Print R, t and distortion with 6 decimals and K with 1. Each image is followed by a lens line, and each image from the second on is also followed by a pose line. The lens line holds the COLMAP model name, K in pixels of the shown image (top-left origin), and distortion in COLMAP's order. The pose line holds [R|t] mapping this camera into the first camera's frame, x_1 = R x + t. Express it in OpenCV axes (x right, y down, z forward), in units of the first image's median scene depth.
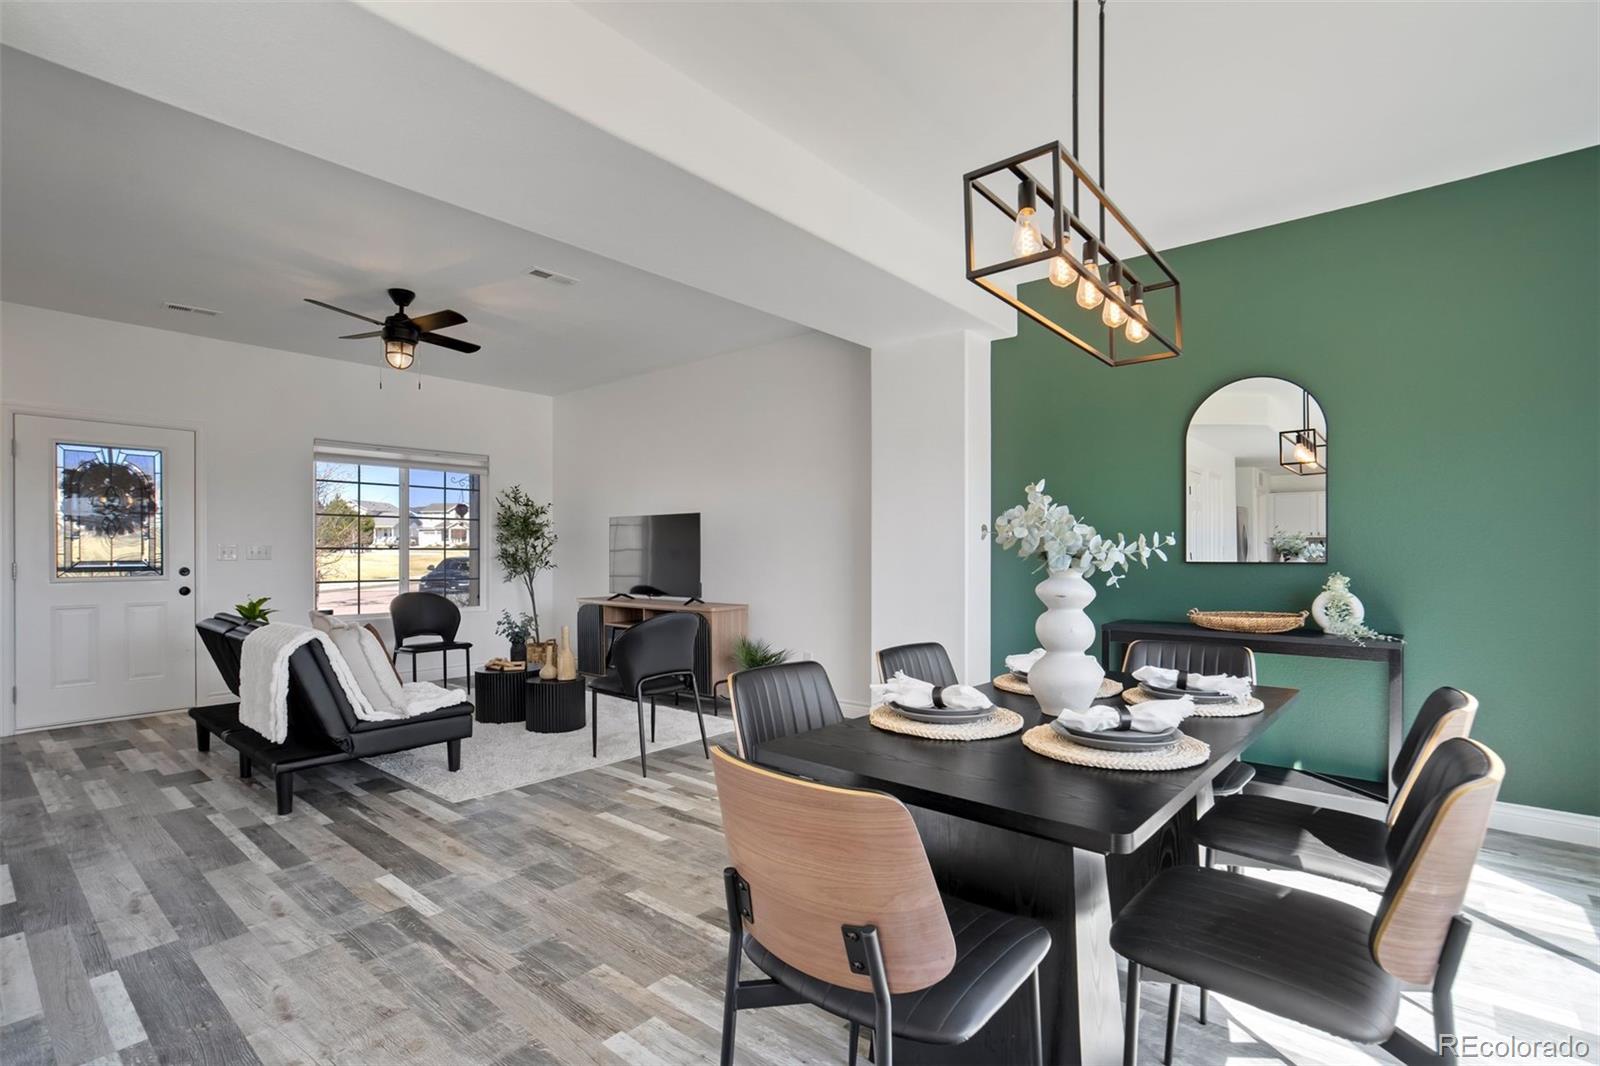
lens RADIAL K [[744.5, 0, 804.1], [0, 744.5, 541.8], [0, 0, 1]] dist [-0.028172, 0.016064]
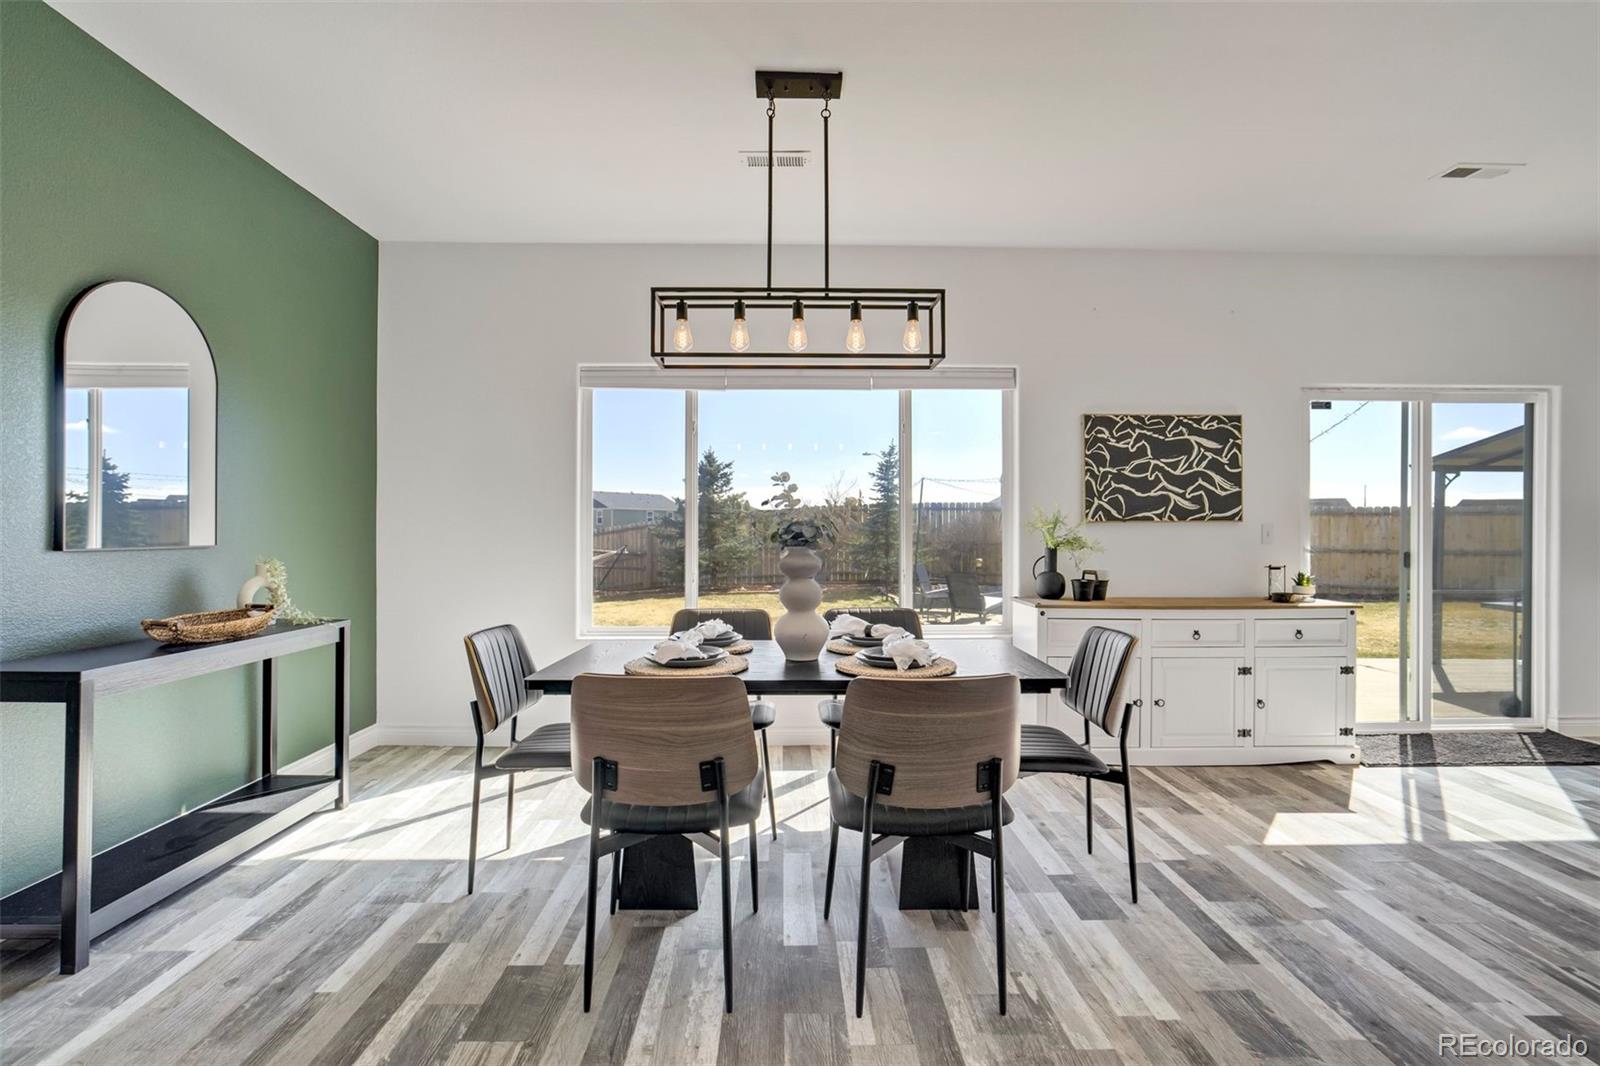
lens RADIAL K [[747.2, 0, 804.6], [0, 747.2, 536.2], [0, 0, 1]] dist [-0.039939, 0.024155]
pose [[-0.660842, -0.003466, 0.750517, -0.357206], [-0.007616, 0.999969, -0.002088, 0.014488], [-0.750486, -0.007096, -0.660848, 1.069718]]
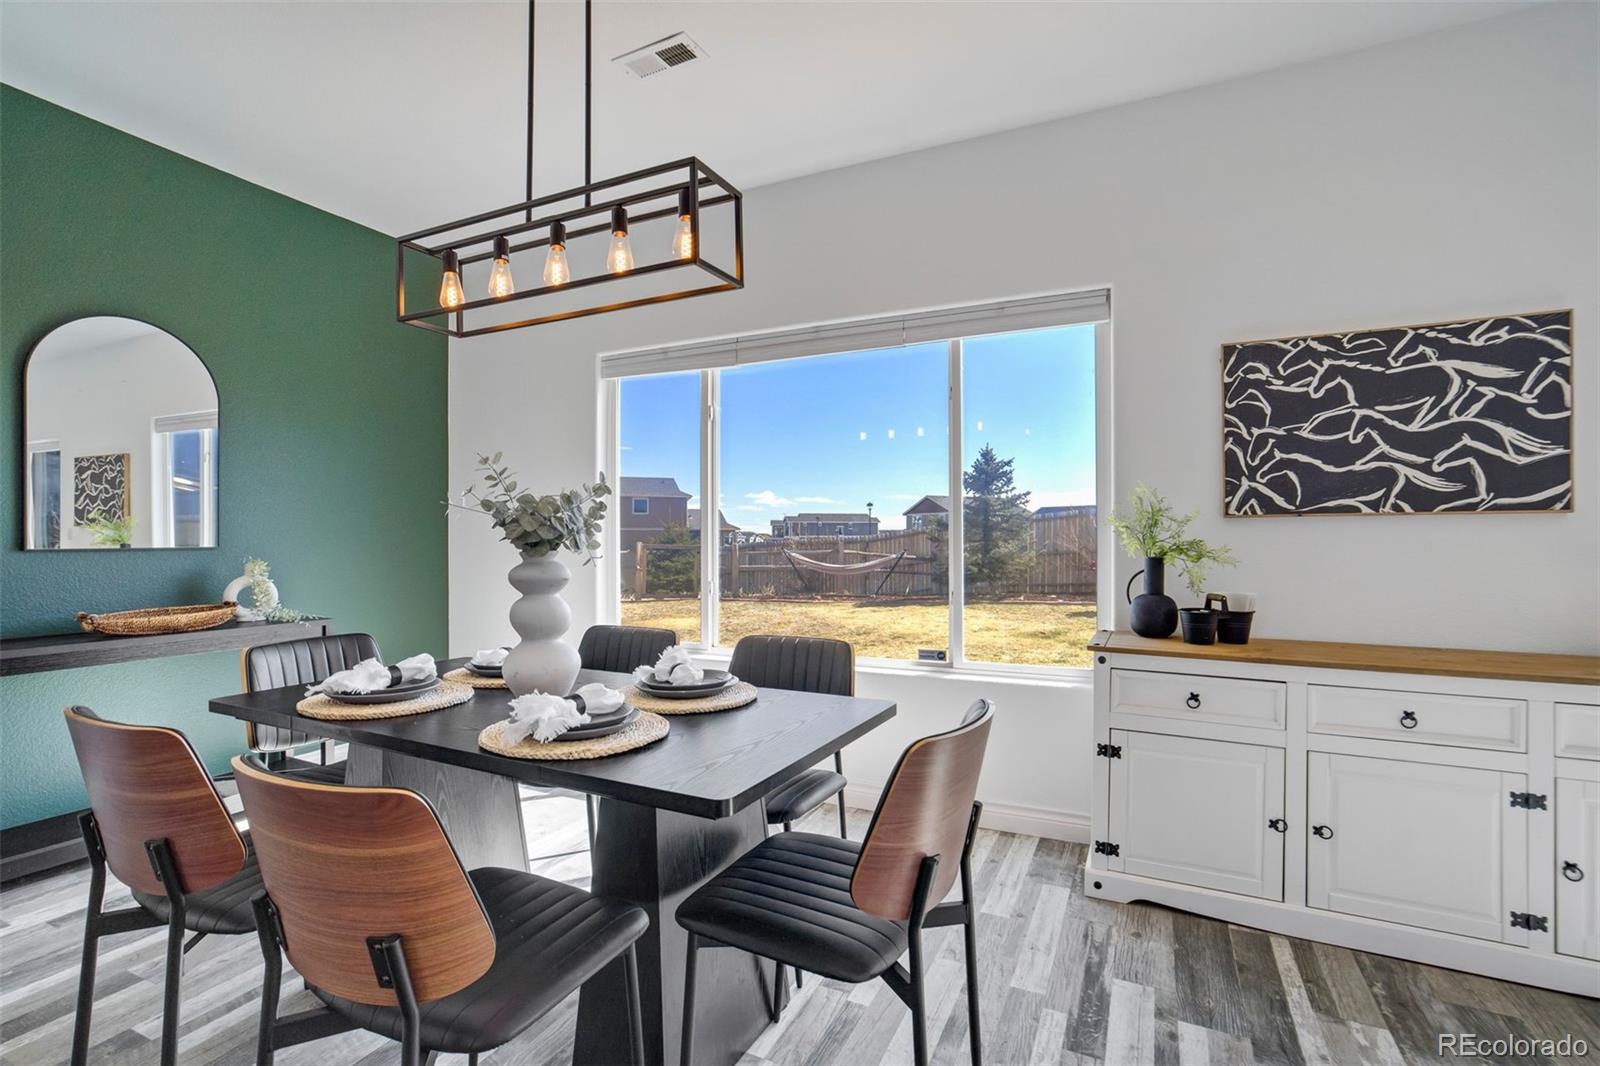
lens RADIAL K [[744.5, 0, 804.1], [0, 744.5, 541.8], [0, 0, 1]] dist [-0.028172, 0.016064]
pose [[-0.247721, -0.005542, 0.968815, -0.374423], [-0.007963, 0.999962, 0.003684, 0.011573], [-0.968799, -0.006802, -0.247756, 0.530734]]
